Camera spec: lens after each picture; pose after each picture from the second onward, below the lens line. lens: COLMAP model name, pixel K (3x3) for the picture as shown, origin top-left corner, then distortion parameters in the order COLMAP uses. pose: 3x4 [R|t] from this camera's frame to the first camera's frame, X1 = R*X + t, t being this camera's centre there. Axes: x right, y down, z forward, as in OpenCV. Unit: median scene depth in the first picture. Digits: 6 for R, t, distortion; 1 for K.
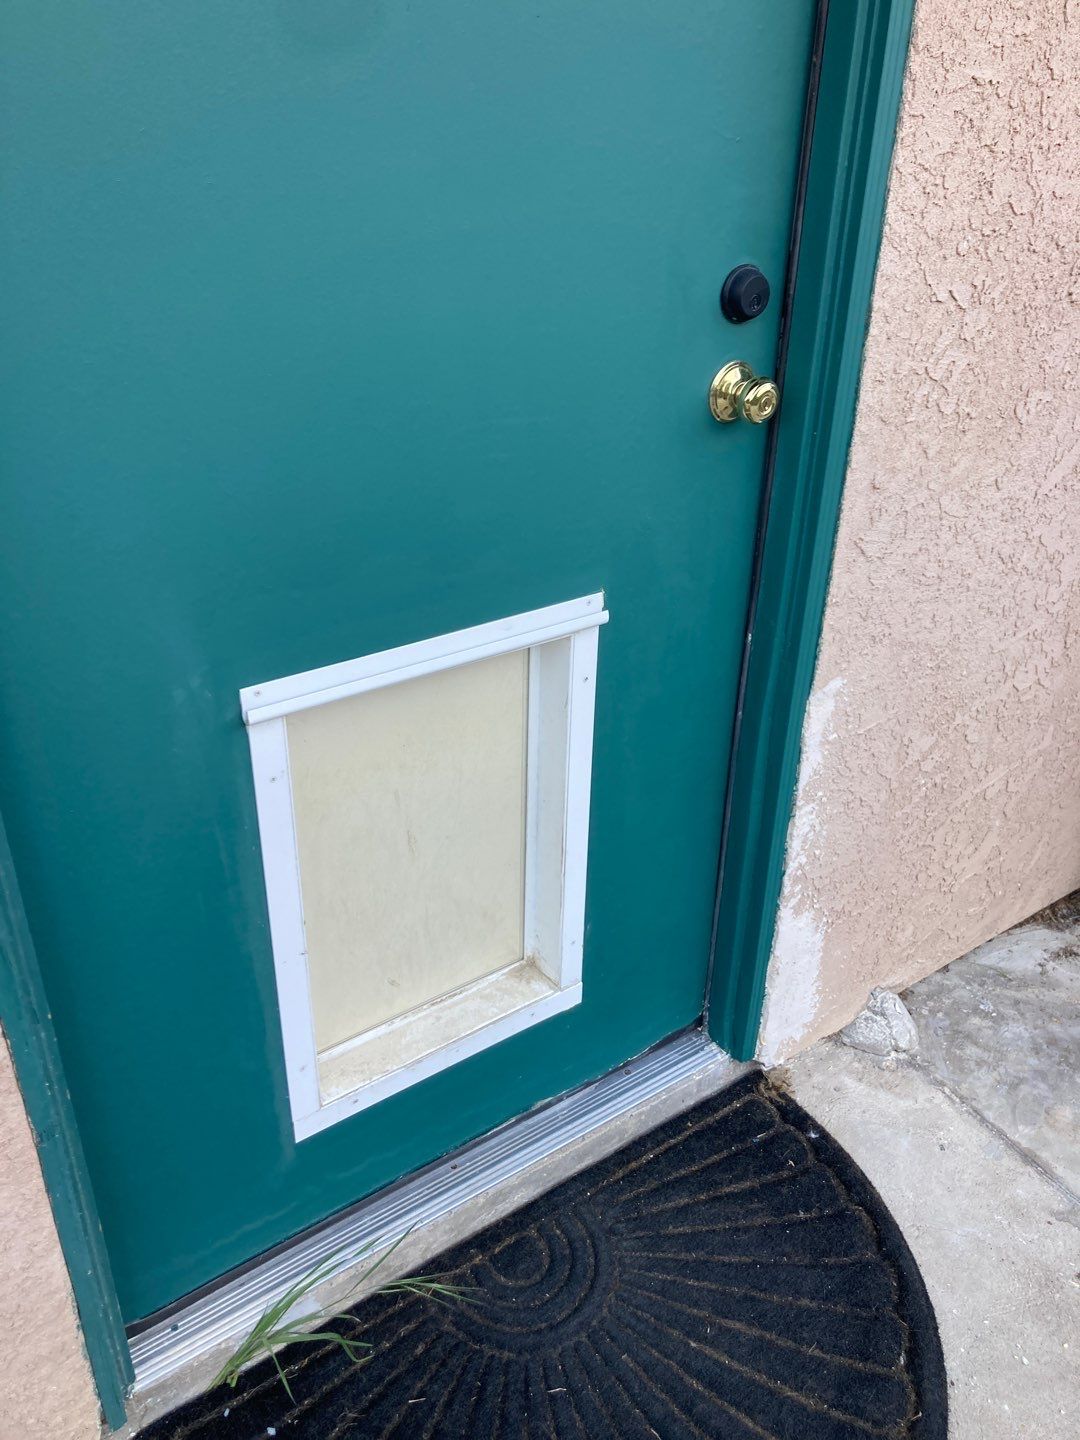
lens RADIAL K [[1181.2, 0, 536.5], [0, 1181.2, 715.9], [0, 0, 1]] dist [0.003978, 0.006070]
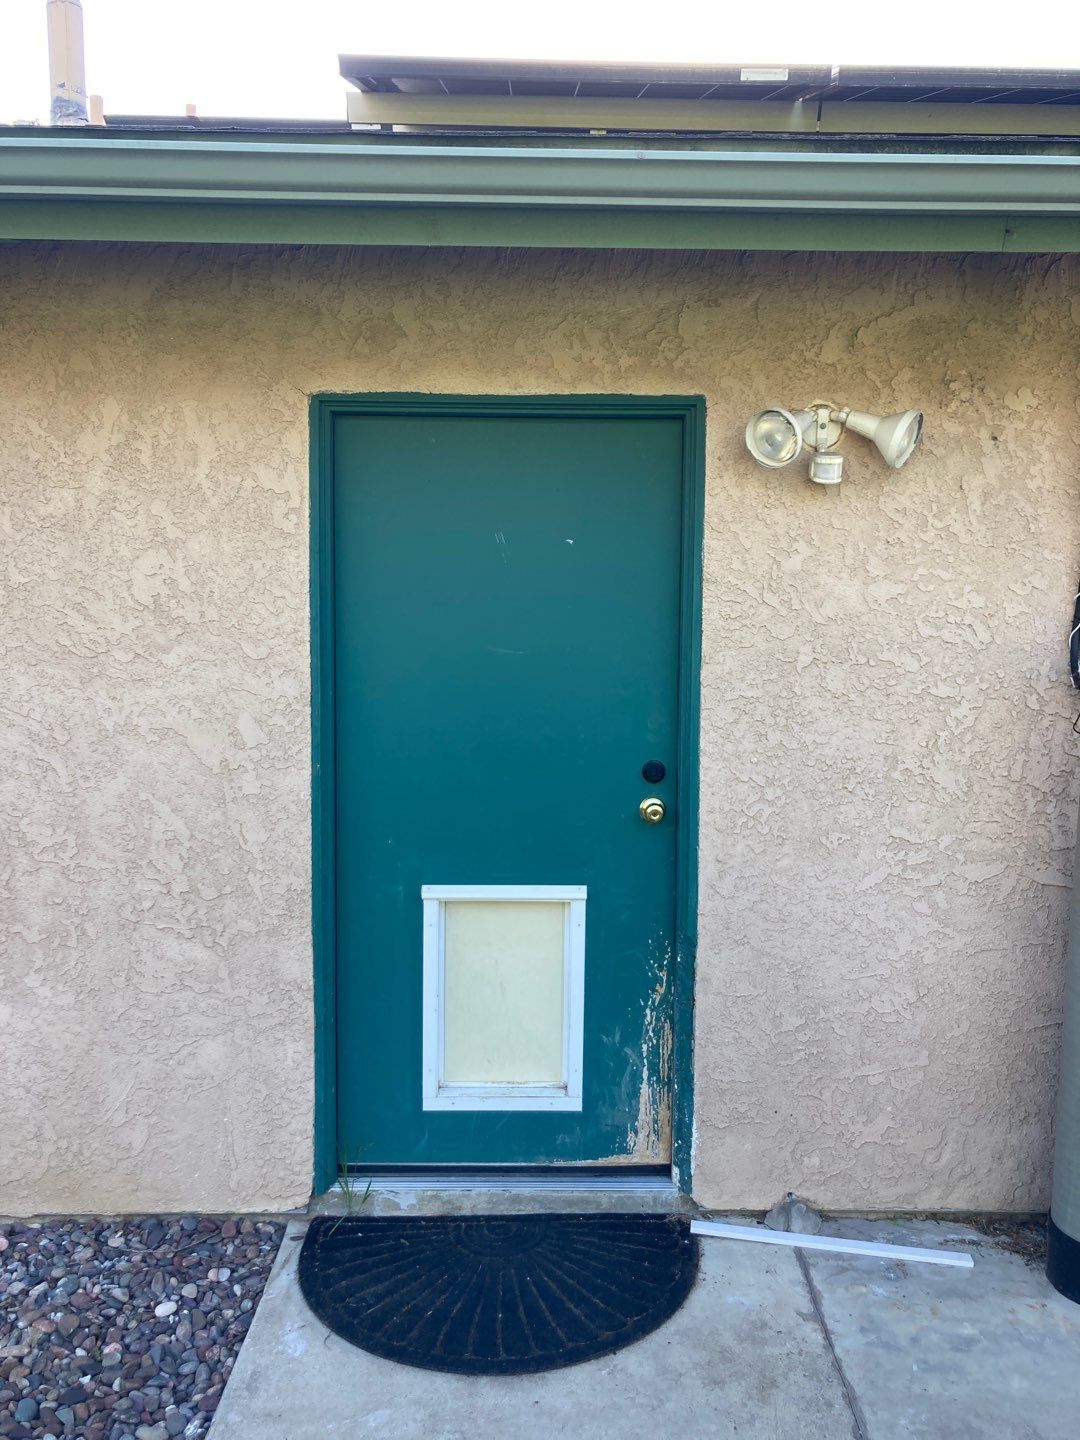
lens RADIAL K [[1181.2, 0, 532.7], [0, 1181.2, 709.2], [0, 0, 1]] dist [0.003978, 0.006070]
pose [[0.817706, 0.027862, -0.574962, 1.116824], [-0.271939, 0.899042, -0.343182, 0.352113], [0.507353, 0.436976, 0.742728, -0.810574]]
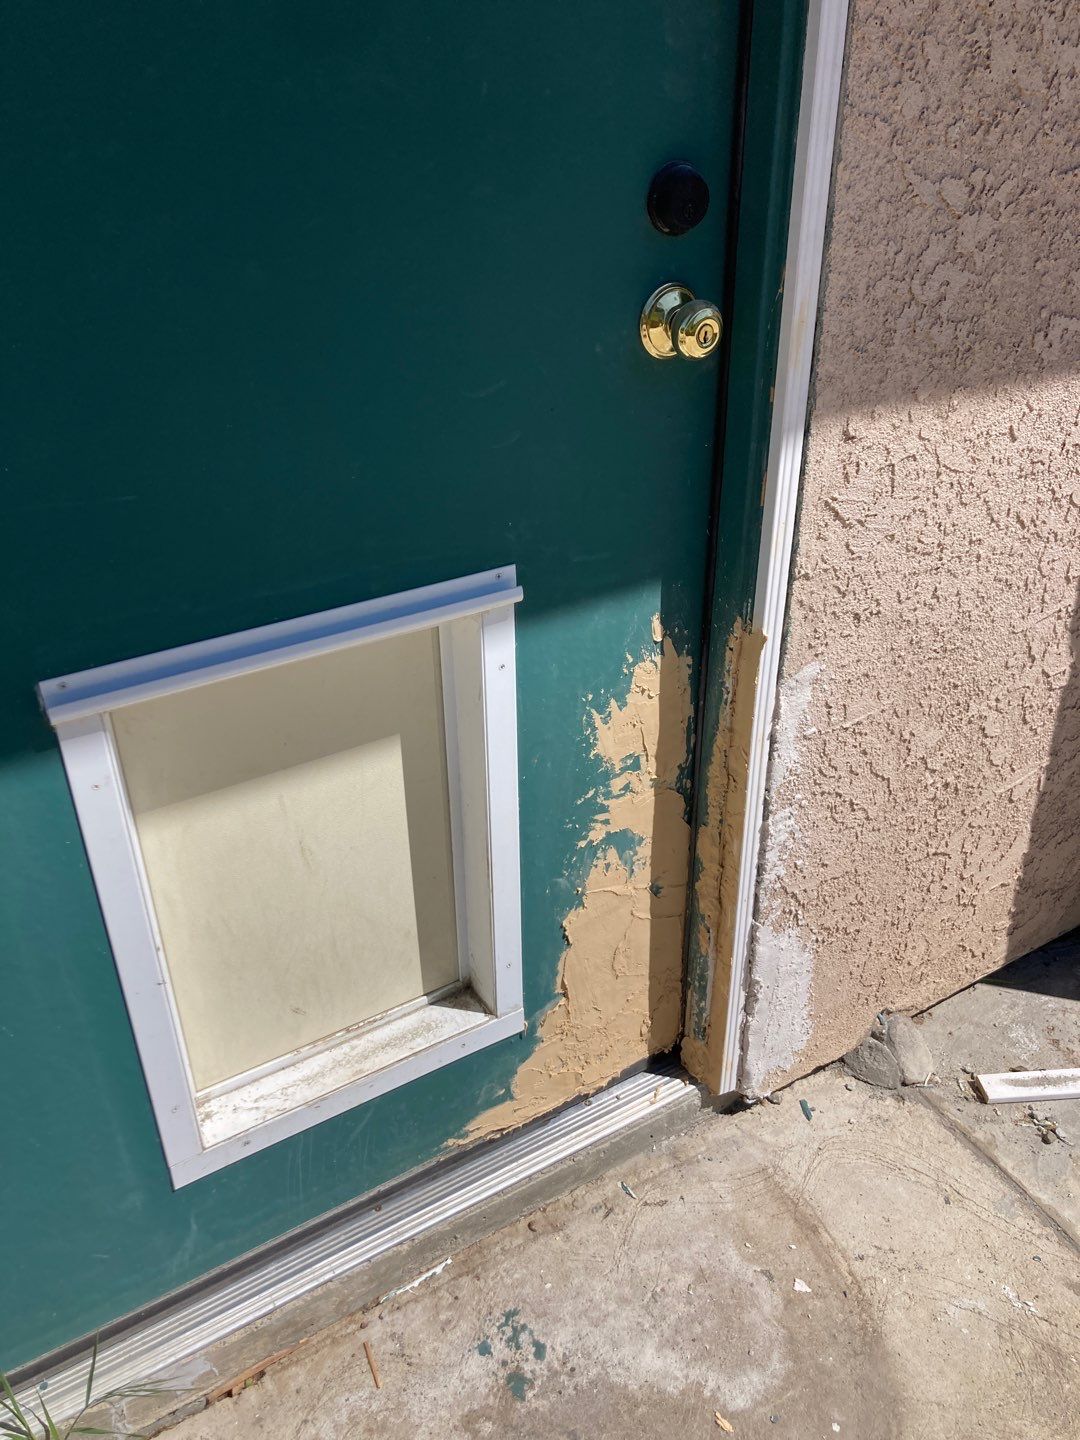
lens RADIAL K [[1181.2, 0, 543.0], [0, 1181.2, 718.9], [0, 0, 1]] dist [0.003978, 0.006070]
pose [[0.997308, 0.007044, -0.072990, 0.119773], [-0.004952, 0.999573, 0.028798, -0.015240], [0.073162, -0.028359, 0.996917, 0.133103]]
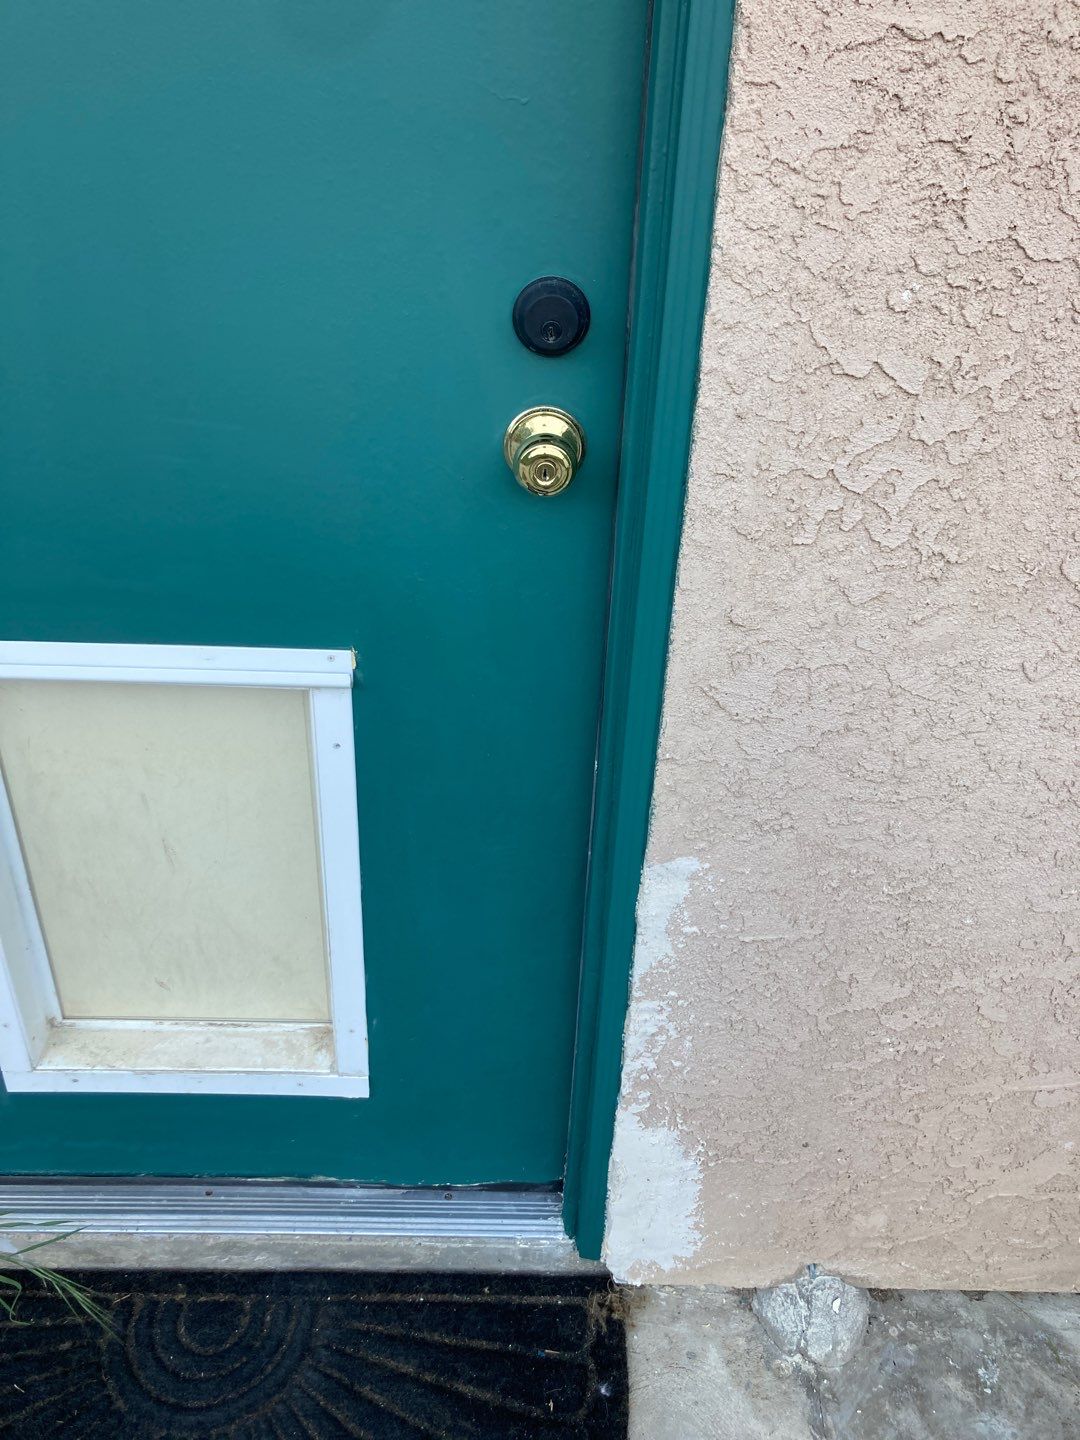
lens RADIAL K [[1181.2, 0, 541.5], [0, 1181.2, 710.5], [0, 0, 1]] dist [0.003978, 0.006070]
pose [[0.819108, 0.313689, -0.480272, 0.487889], [-0.295323, 0.948360, 0.115745, -0.171319], [0.491779, 0.047028, 0.869449, 0.305569]]
